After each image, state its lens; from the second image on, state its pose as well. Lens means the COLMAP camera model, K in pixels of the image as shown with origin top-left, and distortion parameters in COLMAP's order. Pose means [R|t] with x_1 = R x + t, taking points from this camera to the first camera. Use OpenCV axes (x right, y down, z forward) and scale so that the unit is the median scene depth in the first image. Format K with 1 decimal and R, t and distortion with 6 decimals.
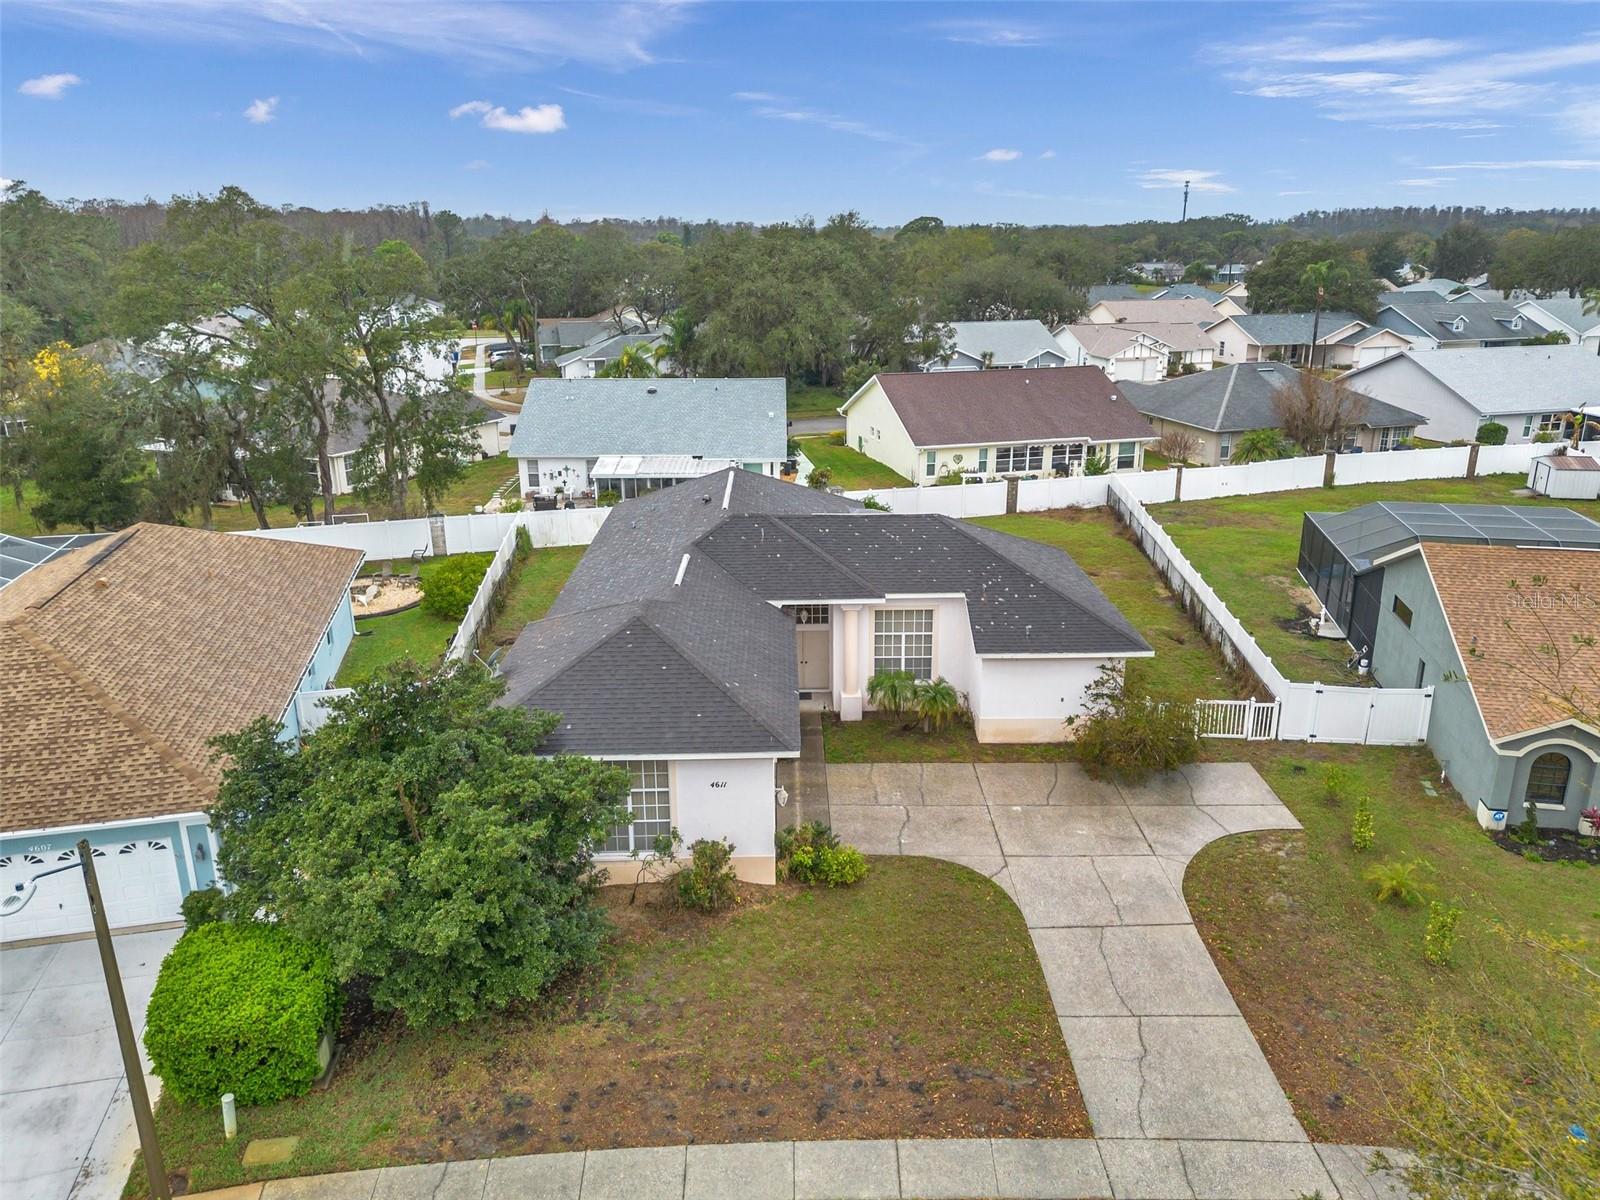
lens RADIAL K [[1142.5, 0, 809.7], [0, 1142.5, 604.2], [0, 0, 1]] dist [0.085869, -0.097234]
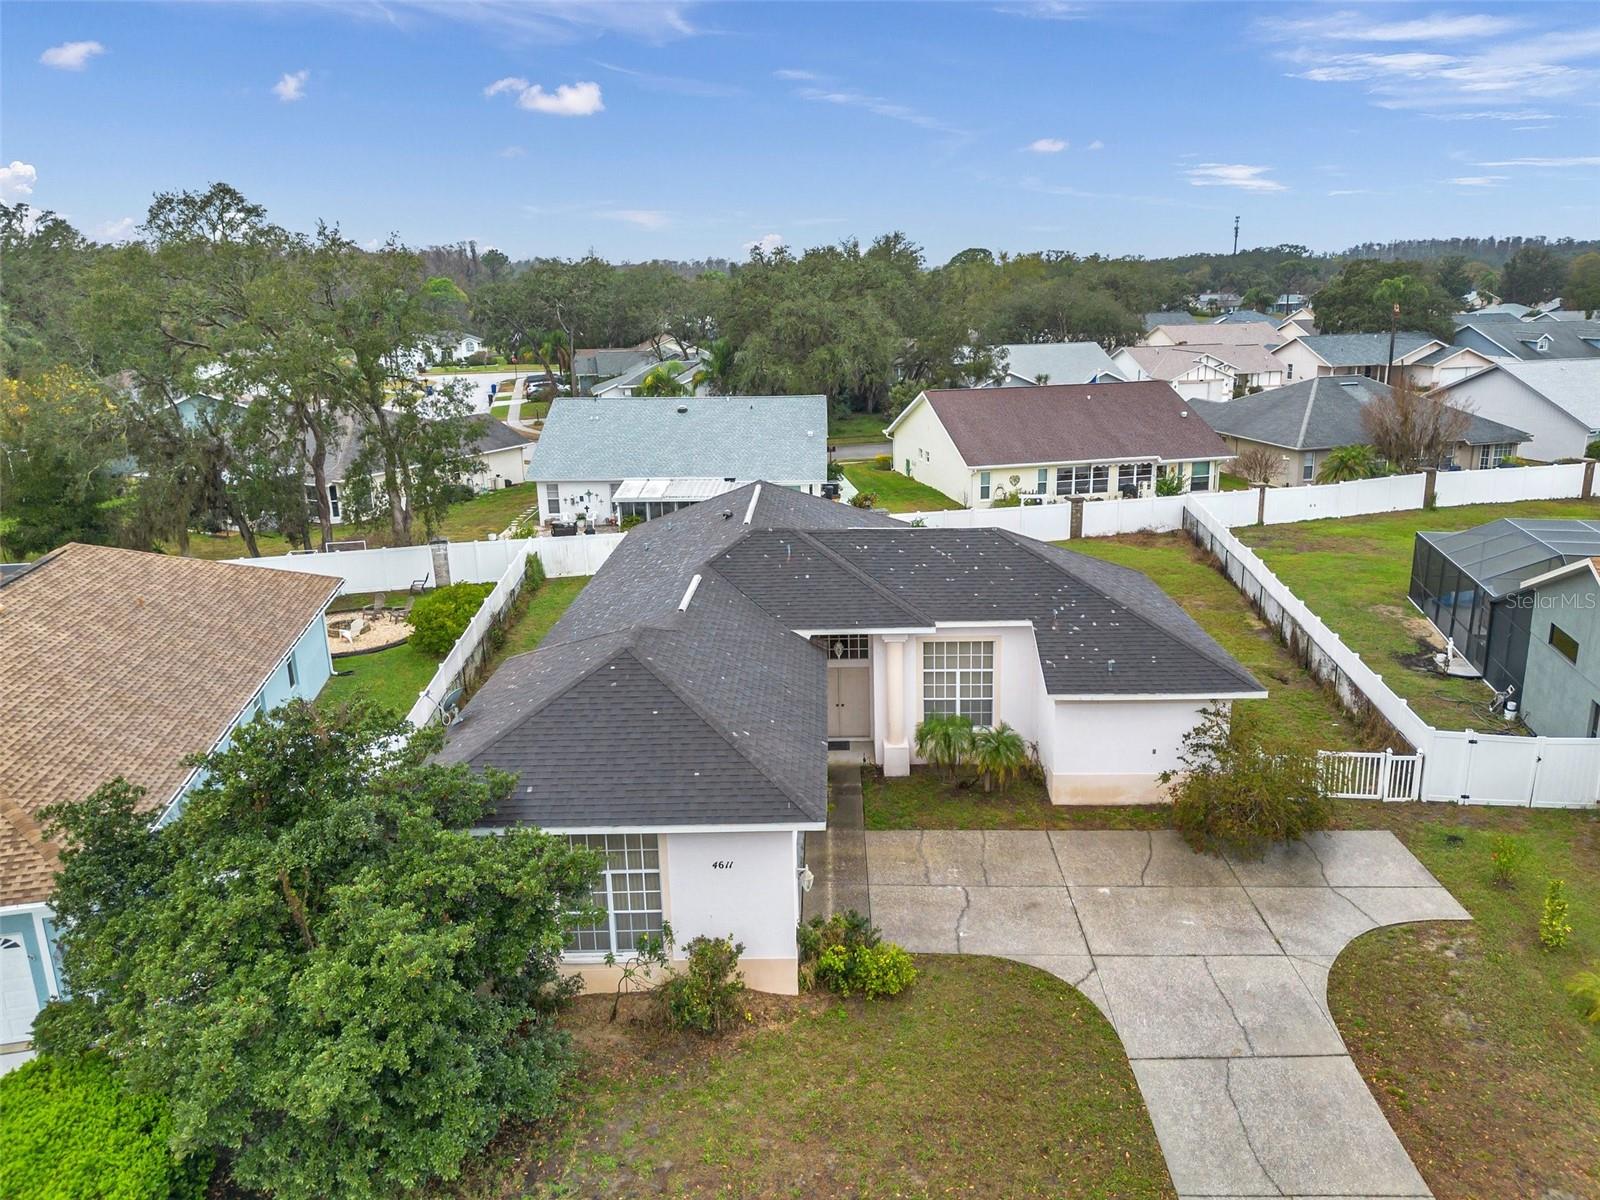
lens RADIAL K [[1154.7, 0, 825.2], [0, 1154.7, 597.4], [0, 0, 1]] dist [0.083068, -0.090236]
pose [[0.999572, -0.003733, -0.029024, 0.009756], [0.002586, 0.999219, -0.039436, 0.005279], [0.029149, 0.039344, 0.998800, 0.158176]]
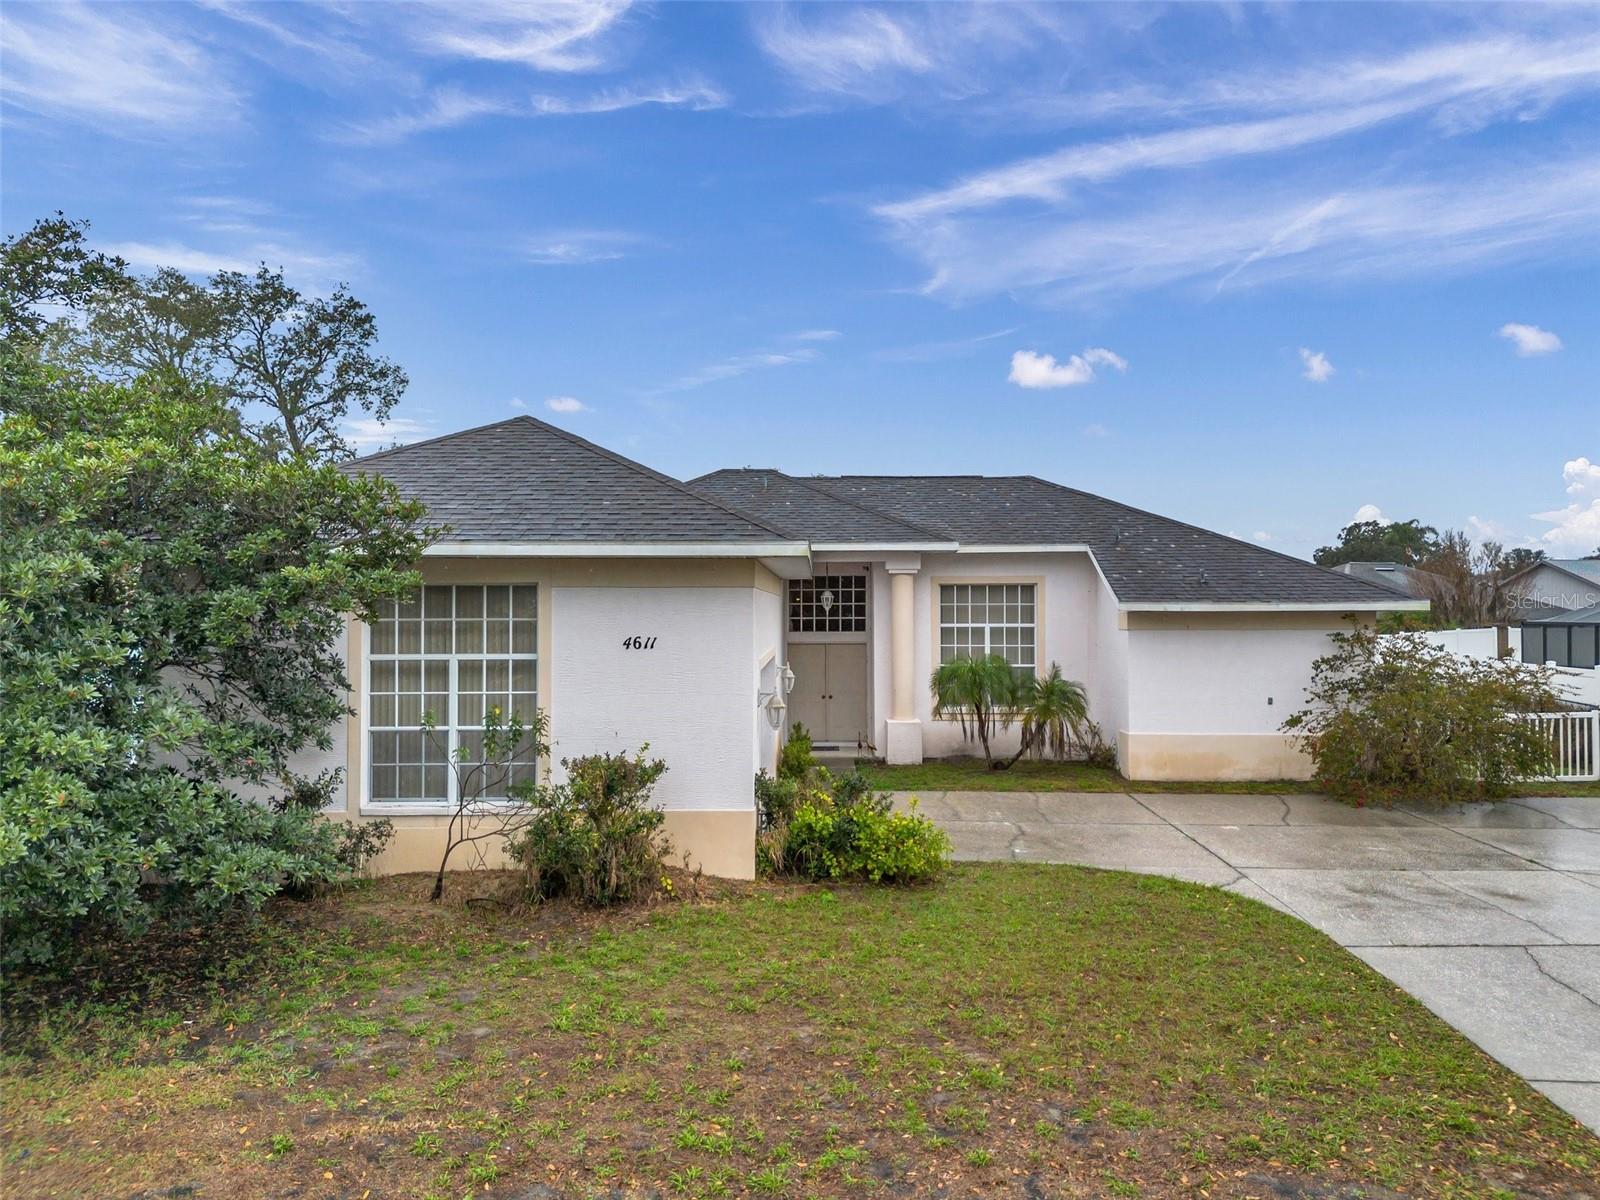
lens RADIAL K [[1172.8, 0, 800.0], [0, 1172.8, 600.0], [0, 0, 1]] dist [0.074767, -0.073984]
pose [[0.999235, 0.000083, -0.039110, 0.005563], [-0.012334, 0.949637, -0.313110, 0.223086], [0.037114, 0.313353, 0.948911, 0.401356]]
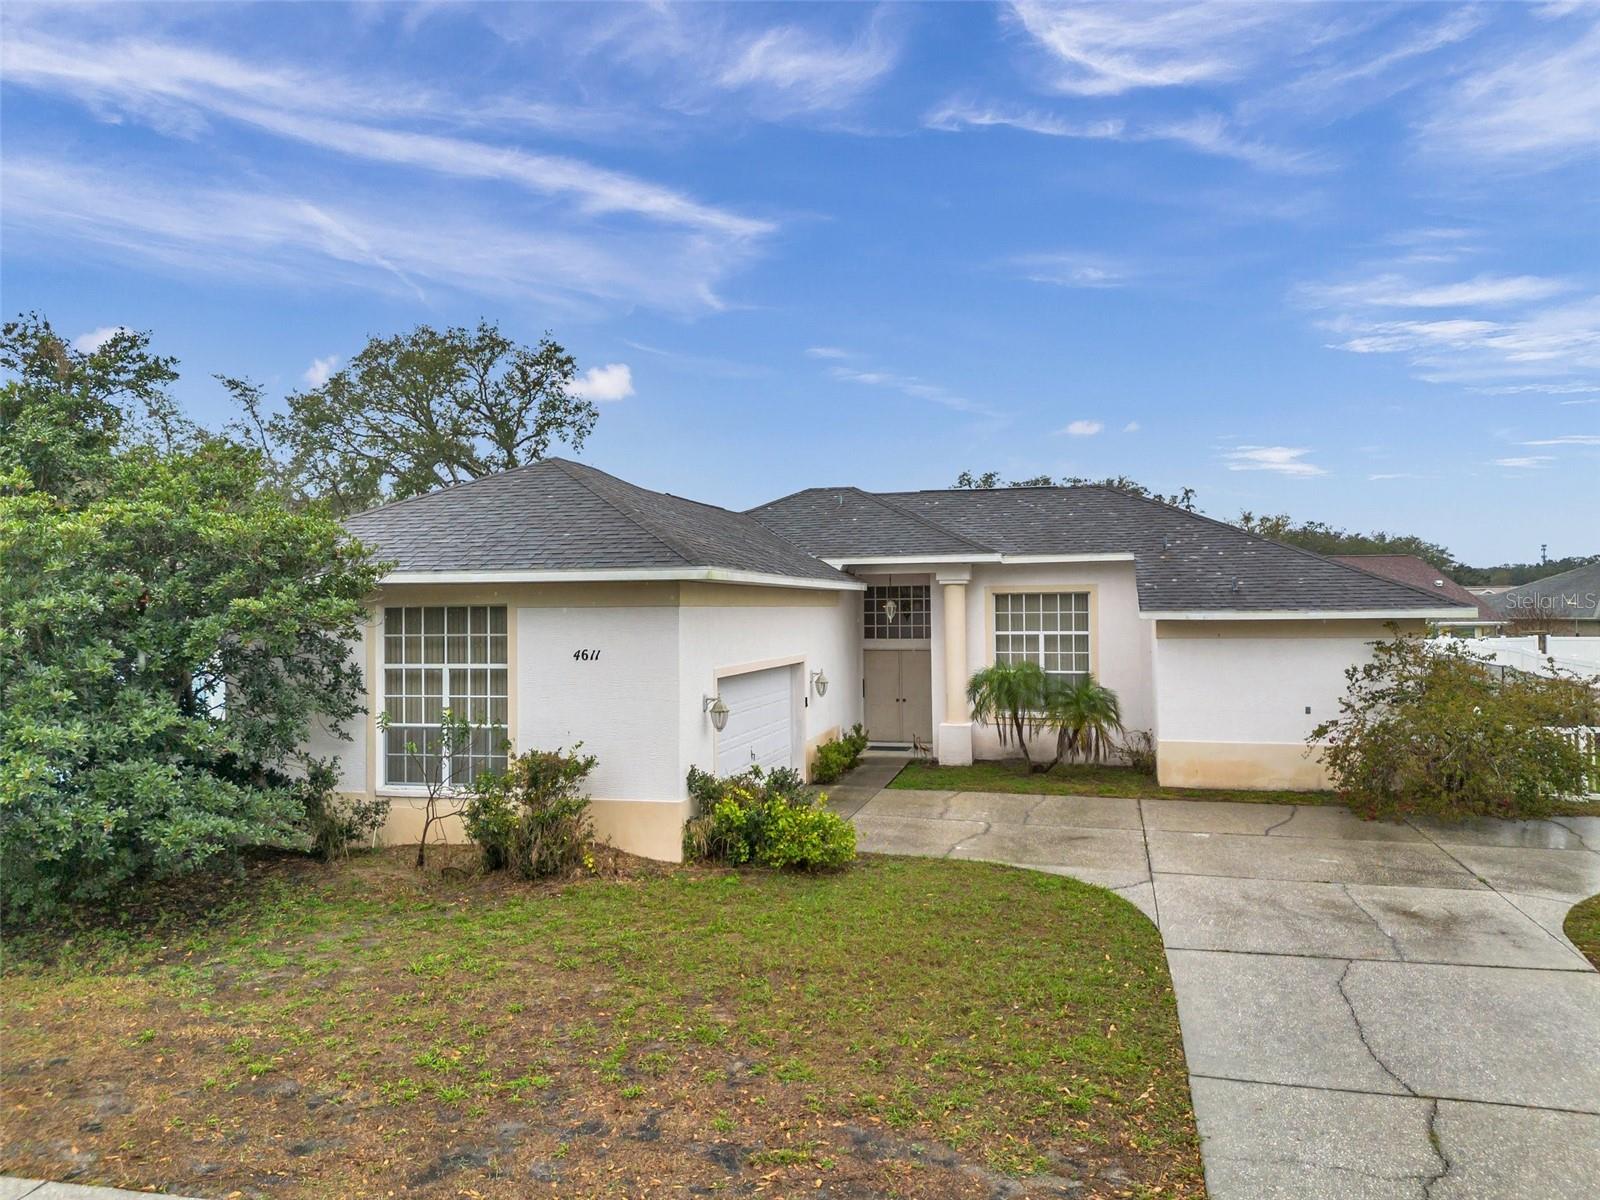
lens RADIAL K [[1140.1, 0, 794.0], [0, 1140.1, 602.6], [0, 0, 1]] dist [0.082921, -0.095379]
pose [[0.961705, -0.008573, -0.273954, 0.130210], [-0.077027, 0.950775, -0.300155, 0.222526], [0.263042, 0.309763, 0.913705, 0.385081]]
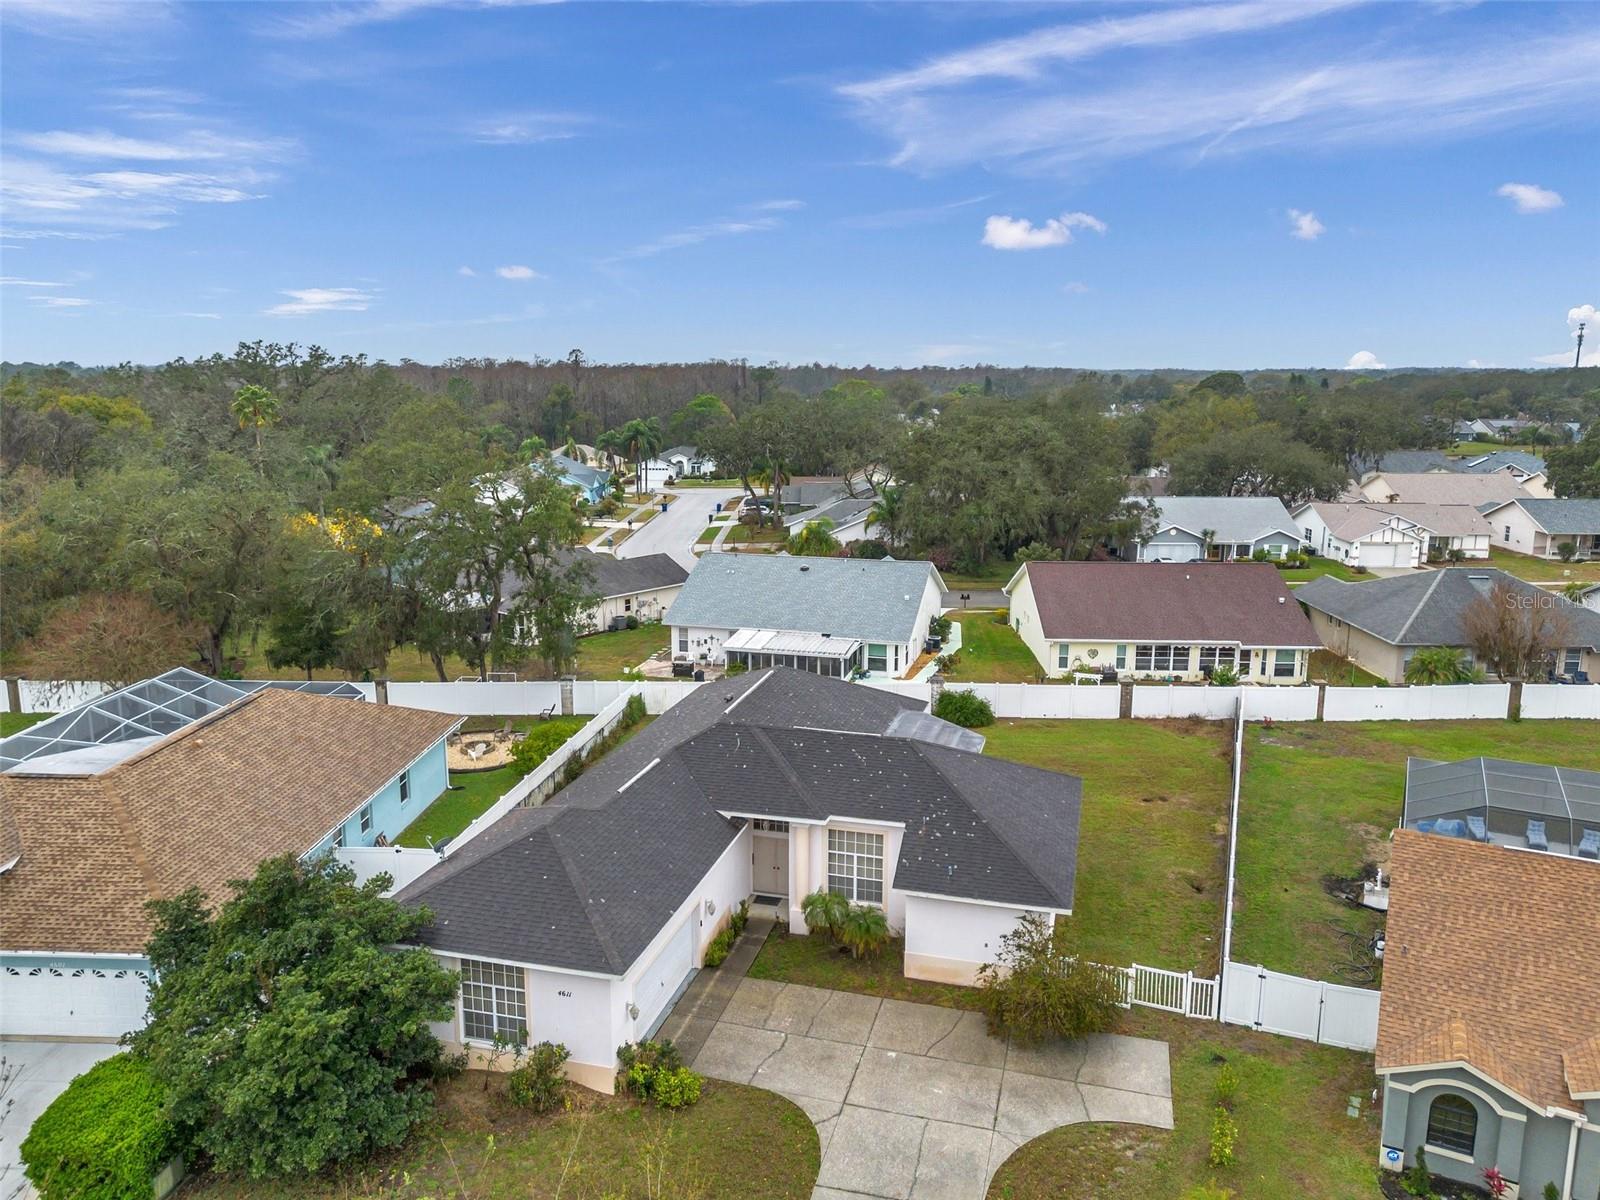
lens RADIAL K [[1143.5, 0, 791.7], [0, 1143.5, 599.2], [0, 0, 1]] dist [0.054809, -0.042904]
pose [[0.959262, 0.062395, -0.275543, 0.313263], [-0.094676, 0.989908, -0.105443, -0.093092], [0.266183, 0.127235, 0.955488, -0.042312]]
